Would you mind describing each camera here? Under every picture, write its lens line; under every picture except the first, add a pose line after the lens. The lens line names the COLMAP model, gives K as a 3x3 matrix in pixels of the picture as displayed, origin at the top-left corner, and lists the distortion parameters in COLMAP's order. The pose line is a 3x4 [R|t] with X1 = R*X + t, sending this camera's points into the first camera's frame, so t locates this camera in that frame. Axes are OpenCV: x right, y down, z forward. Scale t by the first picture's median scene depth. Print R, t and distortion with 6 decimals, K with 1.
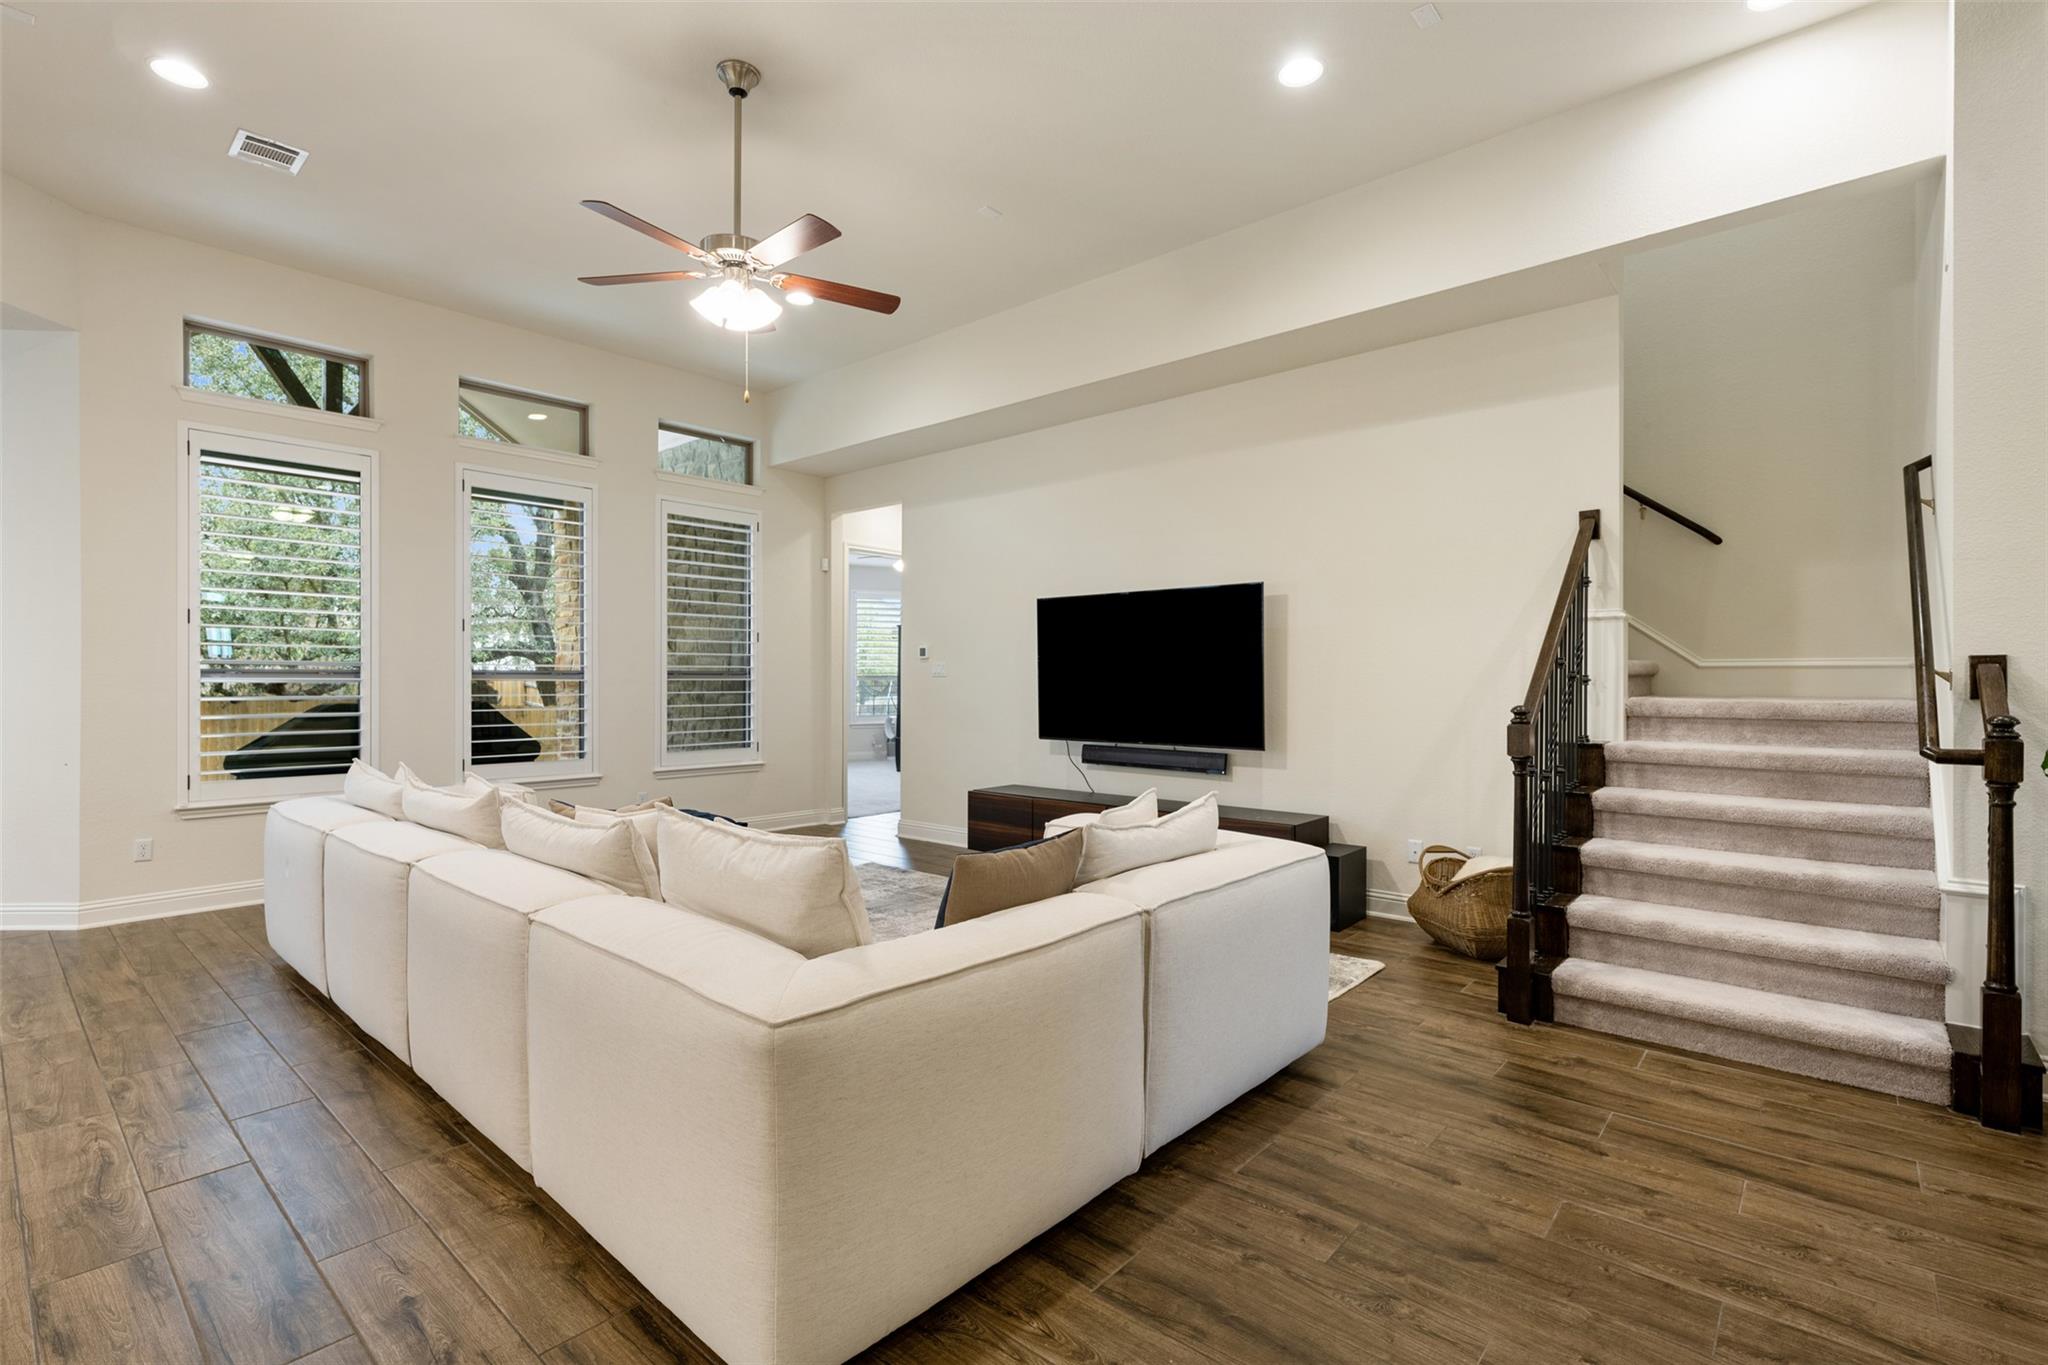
lens RADIAL K [[937.1, 0, 1024.0], [0, 937.1, 682.5], [0, 0, 1]] dist [0.001500, -0.000128]
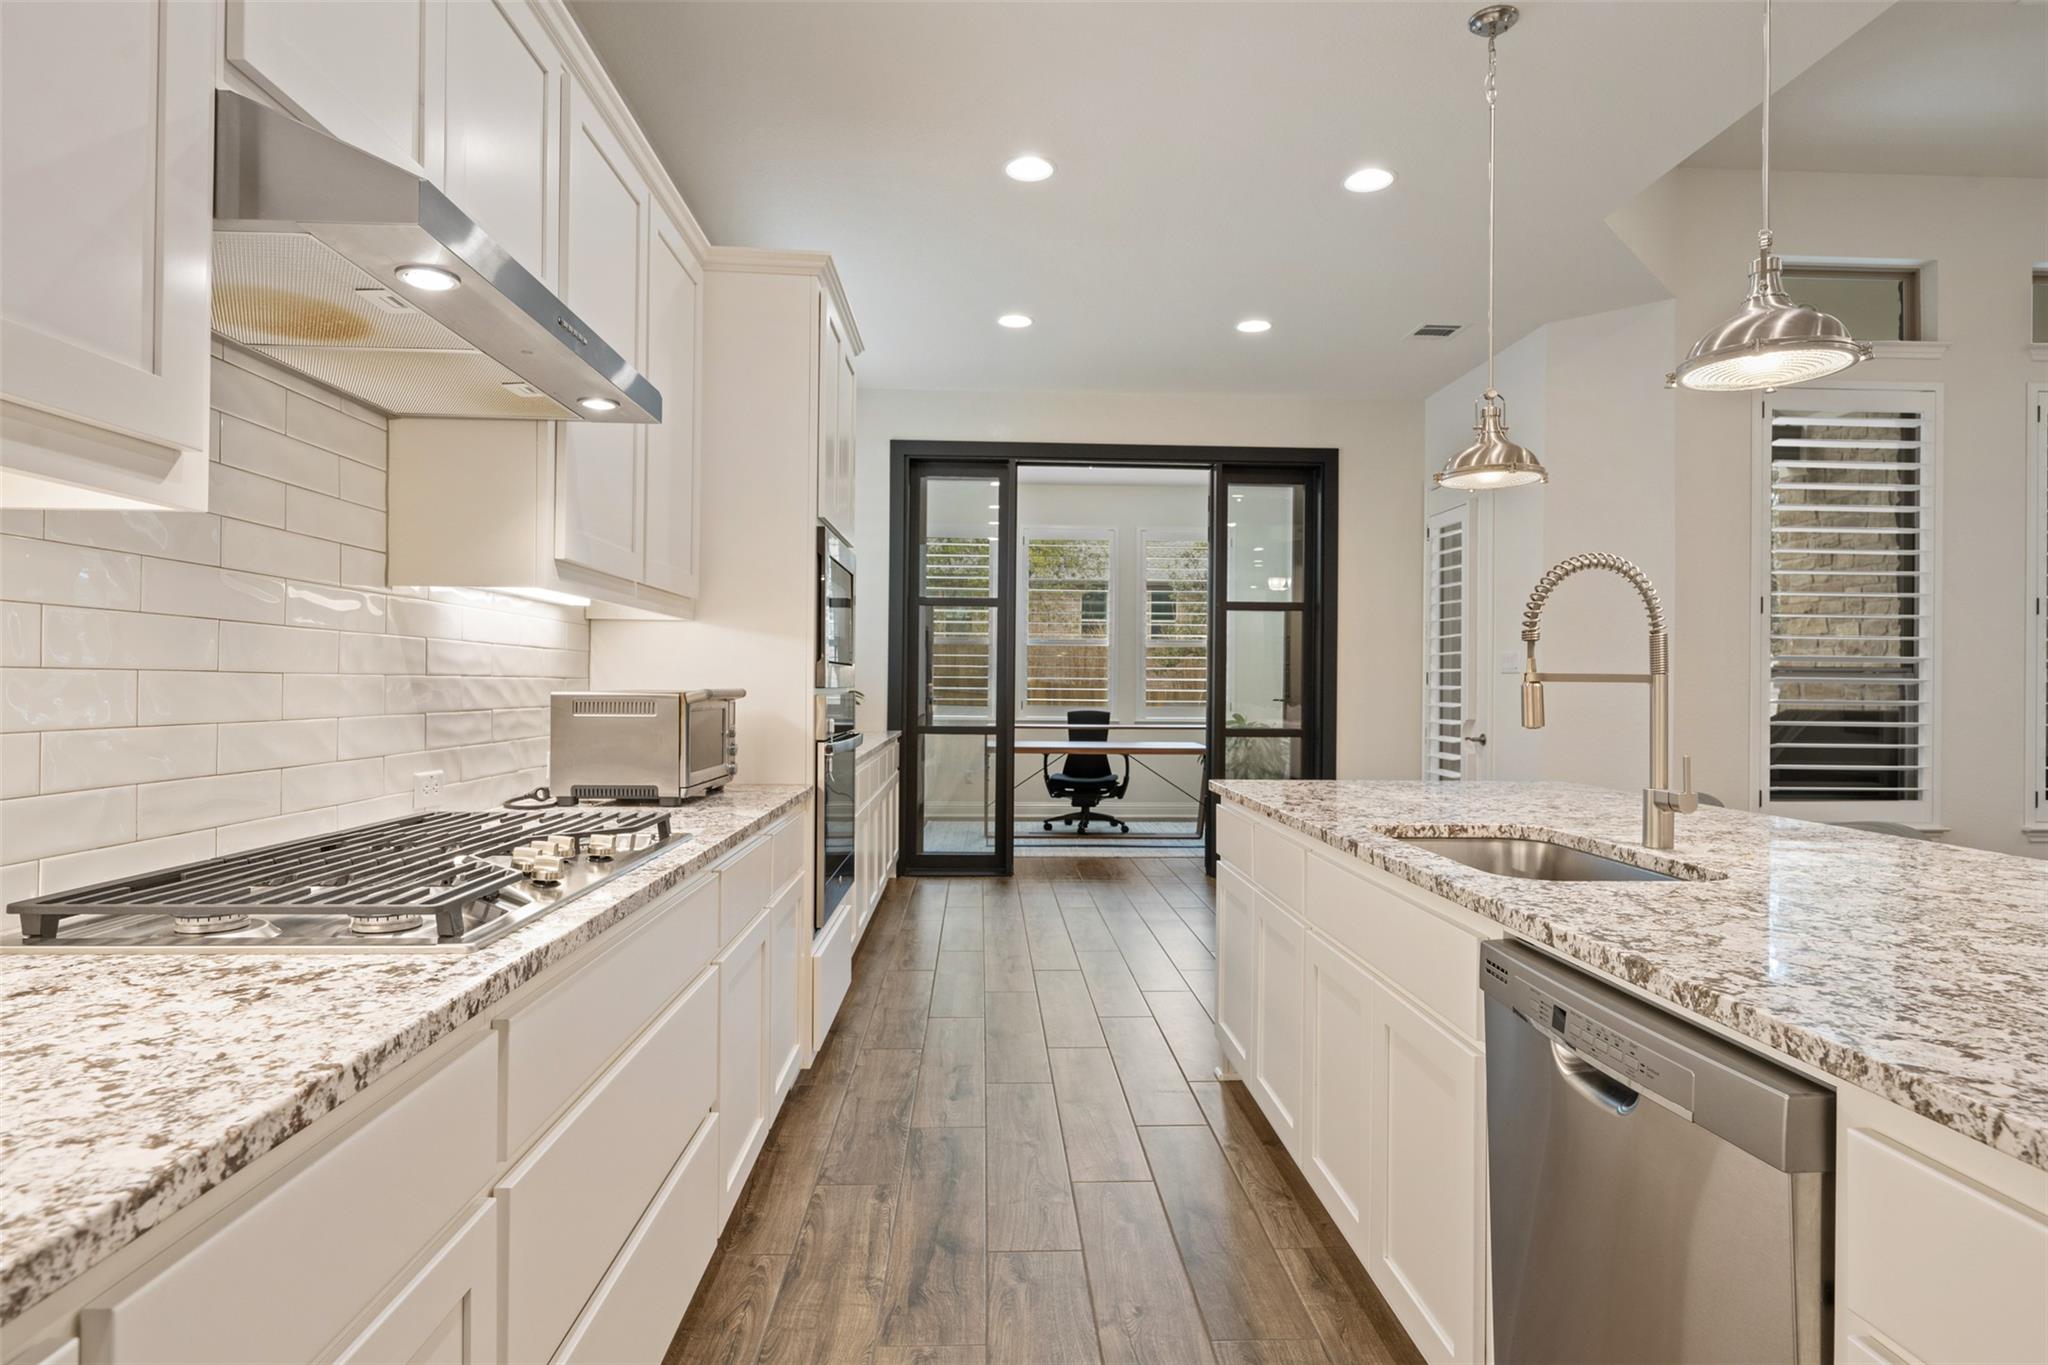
lens RADIAL K [[1098.8, 0, 1024.0], [0, 1098.8, 682.5], [0, 0, 1]] dist [0.001685, 0.000139]
pose [[0.691701, 0.004912, -0.722167, -0.599468], [-0.011005, 0.999932, -0.003740, 0.010858], [0.722100, 0.010534, 0.691708, -0.176096]]
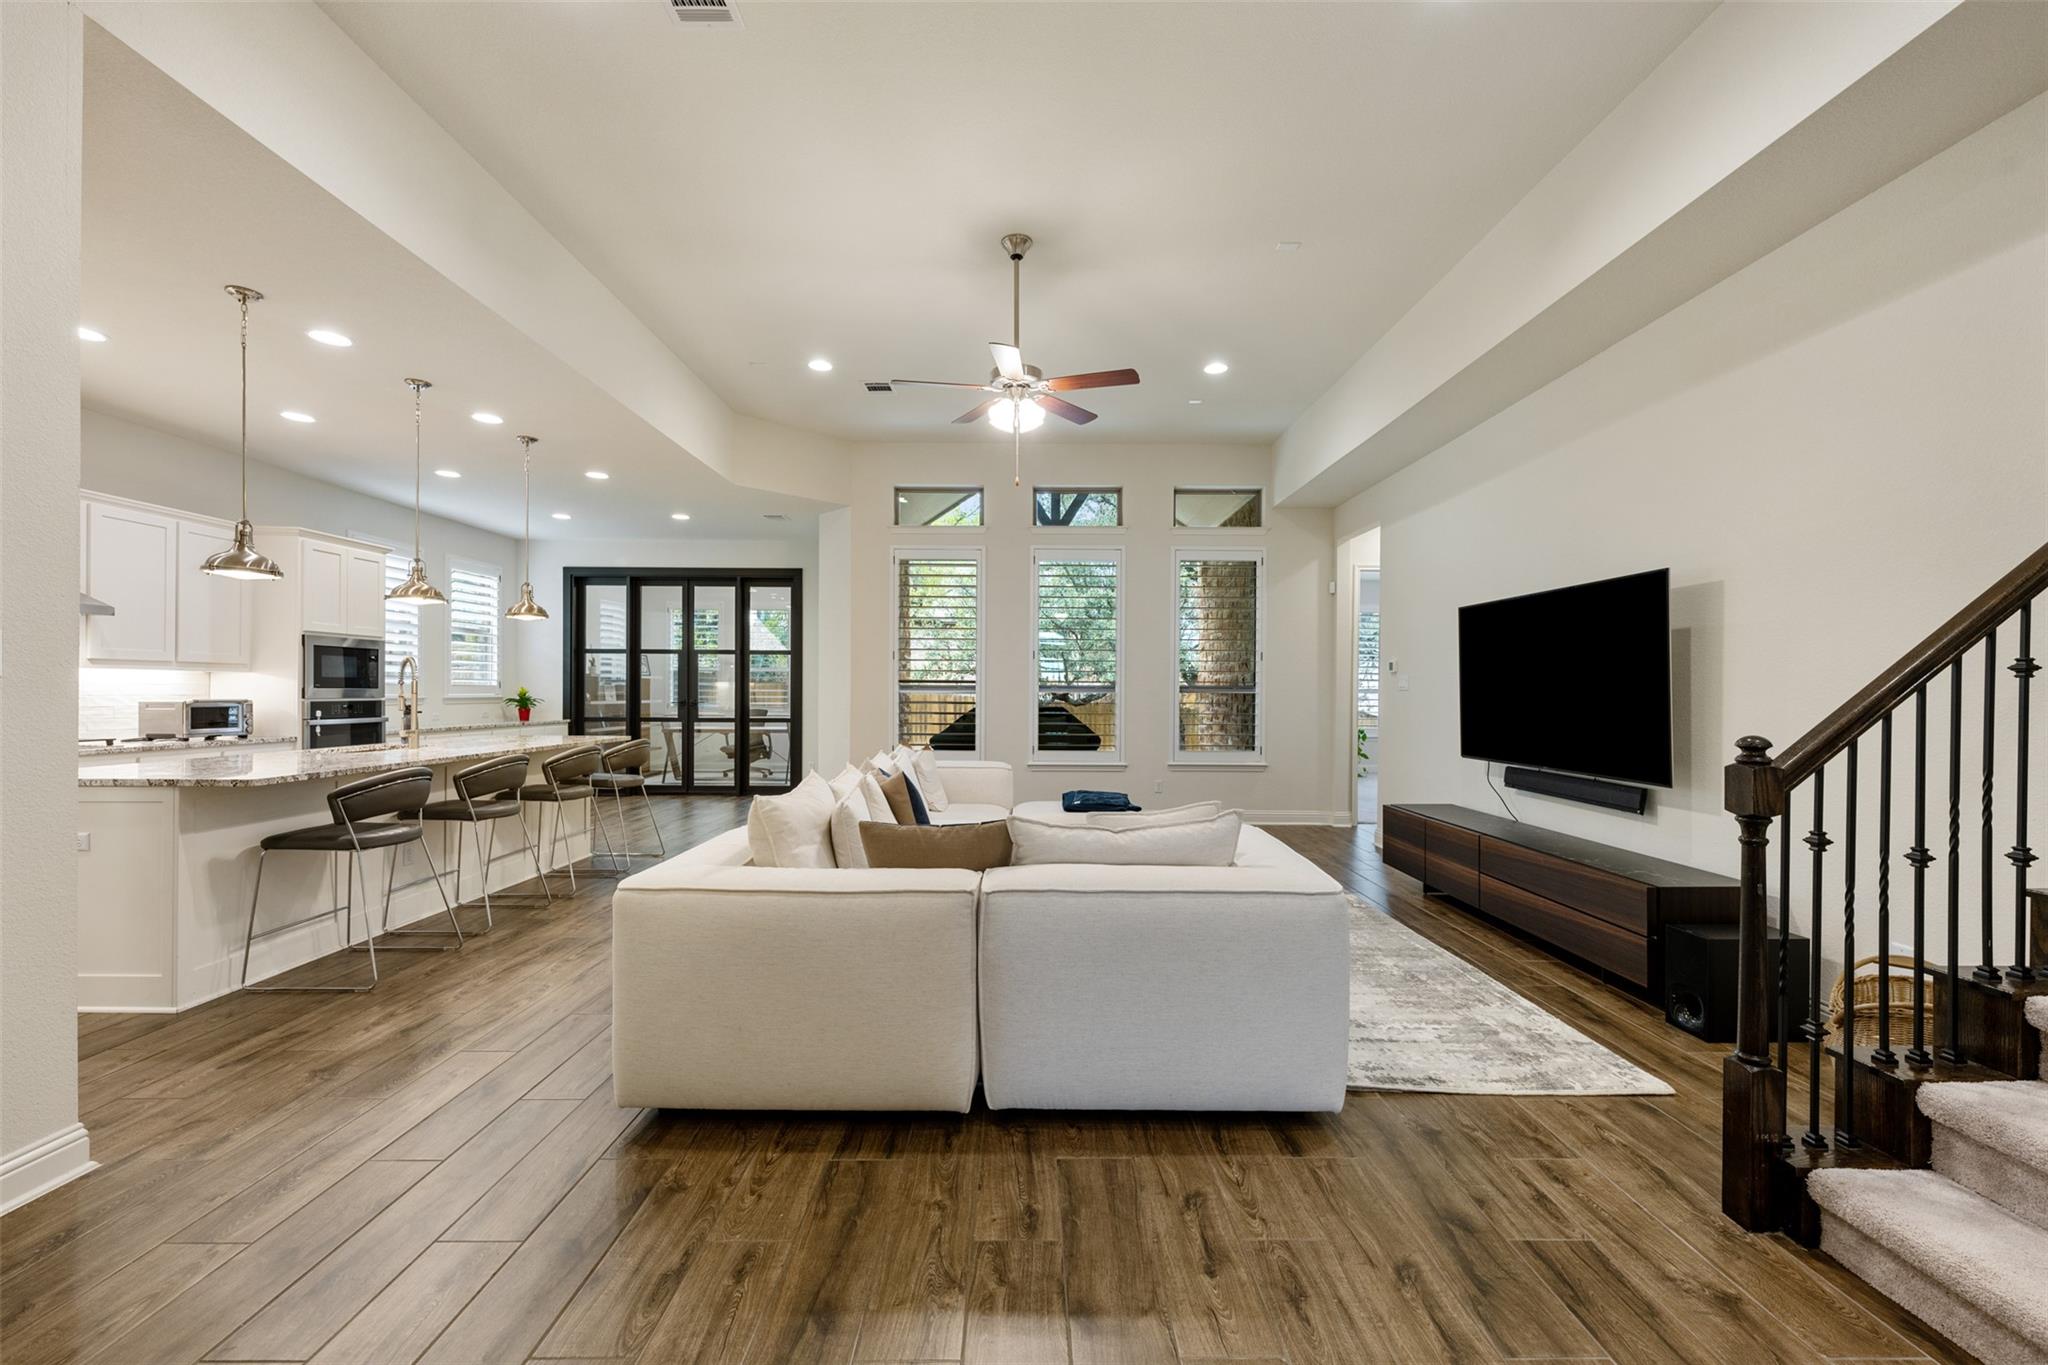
lens RADIAL K [[811.5, 0, 1026.4], [0, 811.5, 692.0], [0, 0, 1]] dist [0.000226, 0.000185]
pose [[0.665768, 0.003535, -0.746151, 0.397190], [-0.006575, 0.999978, -0.001130, -0.001491], [0.746130, 0.005658, 0.665776, 0.161960]]
